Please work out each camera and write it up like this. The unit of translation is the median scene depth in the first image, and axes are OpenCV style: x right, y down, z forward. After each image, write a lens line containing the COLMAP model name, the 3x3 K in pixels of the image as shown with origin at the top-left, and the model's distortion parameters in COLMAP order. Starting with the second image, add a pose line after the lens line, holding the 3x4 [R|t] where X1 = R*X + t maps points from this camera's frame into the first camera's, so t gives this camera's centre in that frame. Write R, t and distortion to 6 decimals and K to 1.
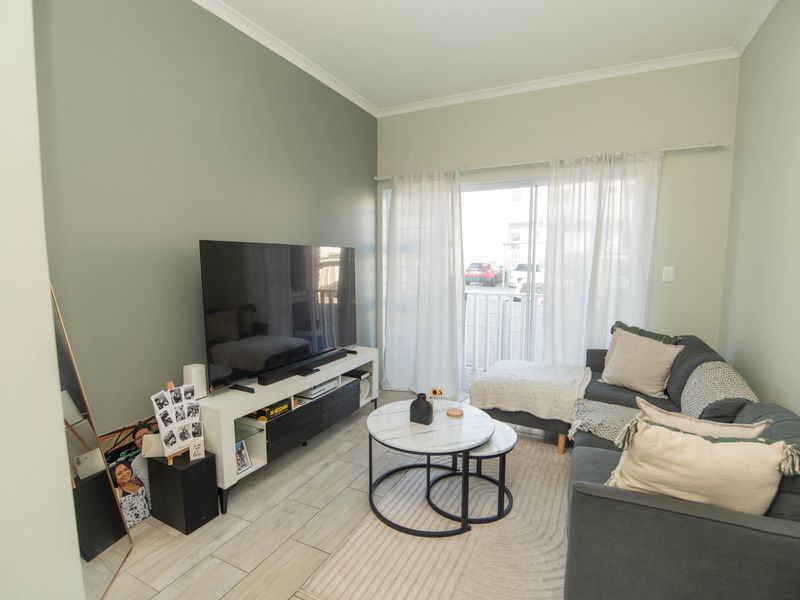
lens RADIAL K [[399.5, 0, 399.1], [0, 399.5, 304.3], [0, 0, 1]] dist [-0.015192, -0.003027]
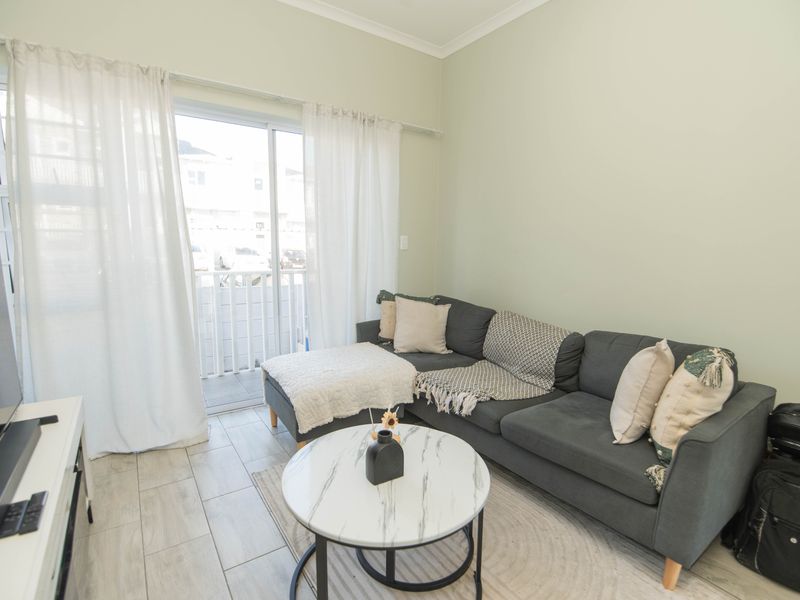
lens RADIAL K [[399.5, 0, 401.4], [0, 399.5, 304.4], [0, 0, 1]] dist [-0.015192, -0.003027]
pose [[0.478230, -0.120826, 0.869883, -0.293409], [0.088671, 0.992072, 0.089050, -0.007087], [-0.873747, 0.034548, 0.485152, 0.476315]]
